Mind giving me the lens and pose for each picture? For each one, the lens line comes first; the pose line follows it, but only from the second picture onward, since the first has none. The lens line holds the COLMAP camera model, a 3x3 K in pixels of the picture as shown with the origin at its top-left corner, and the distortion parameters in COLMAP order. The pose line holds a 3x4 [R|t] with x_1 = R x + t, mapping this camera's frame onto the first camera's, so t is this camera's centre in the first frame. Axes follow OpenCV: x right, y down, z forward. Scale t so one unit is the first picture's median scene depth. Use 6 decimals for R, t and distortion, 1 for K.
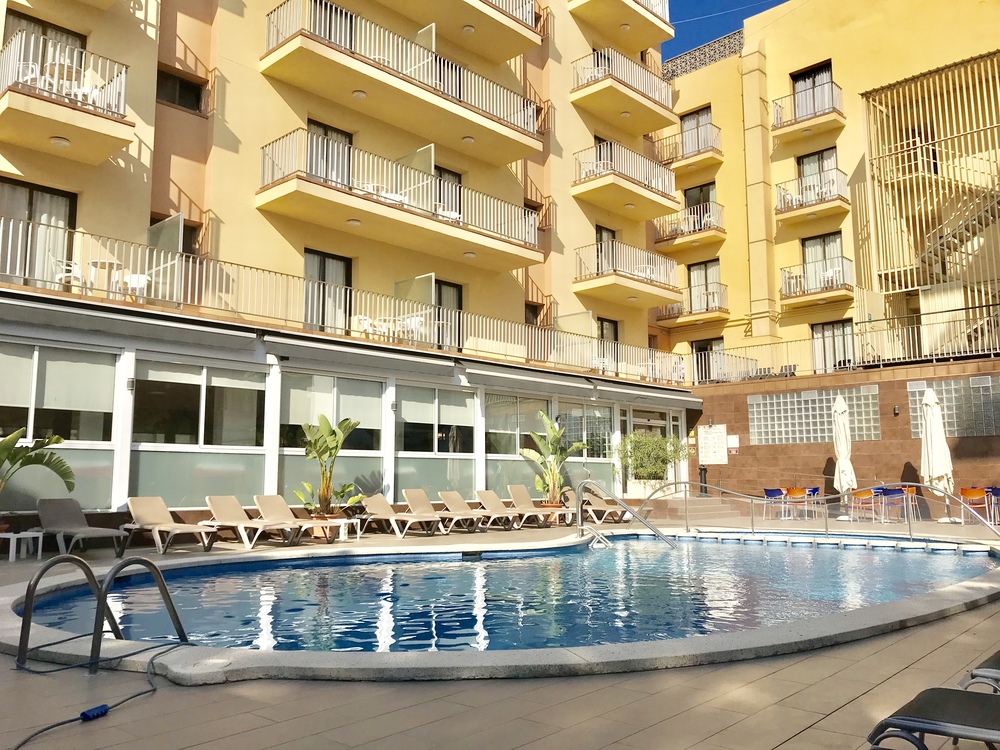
lens RADIAL K [[833.3, 0, 500.0], [0, 833.3, 375.0], [0, 0, 1]] dist [-0.002824, -0.000839]
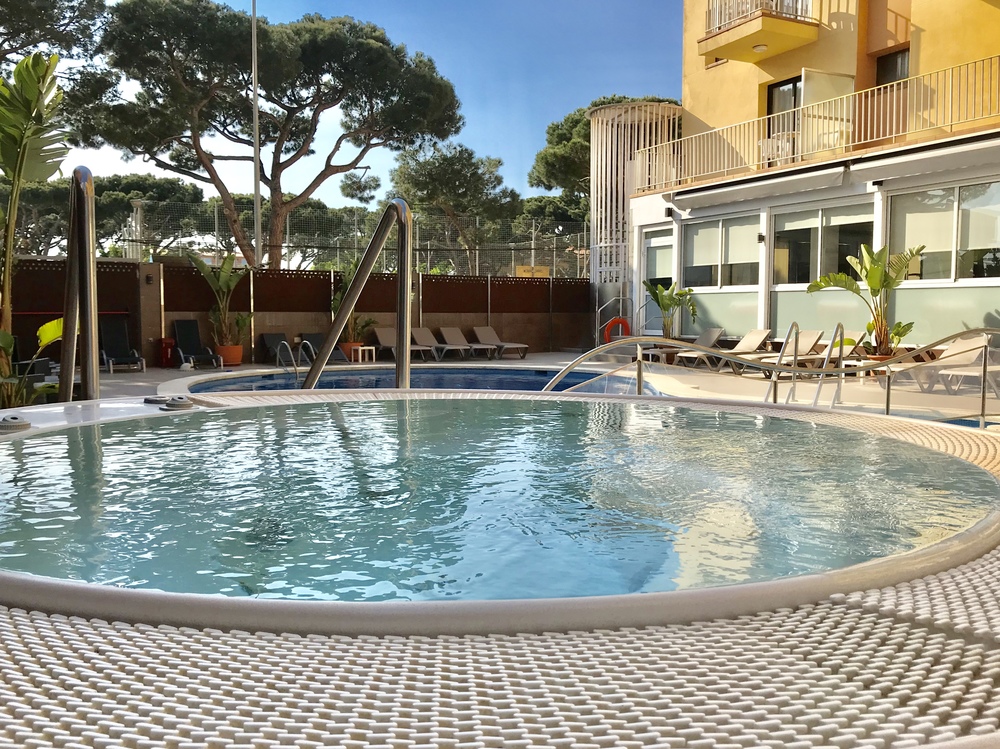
lens RADIAL K [[833.3, 0, 500.0], [0, 833.3, 374.5], [0, 0, 1]] dist [-0.002824, -0.000839]
pose [[-0.325938, 0.086777, -0.941400, 0.793445], [0.132648, 0.990126, 0.045342, 0.095798], [0.936039, -0.110096, -0.334230, 0.948900]]
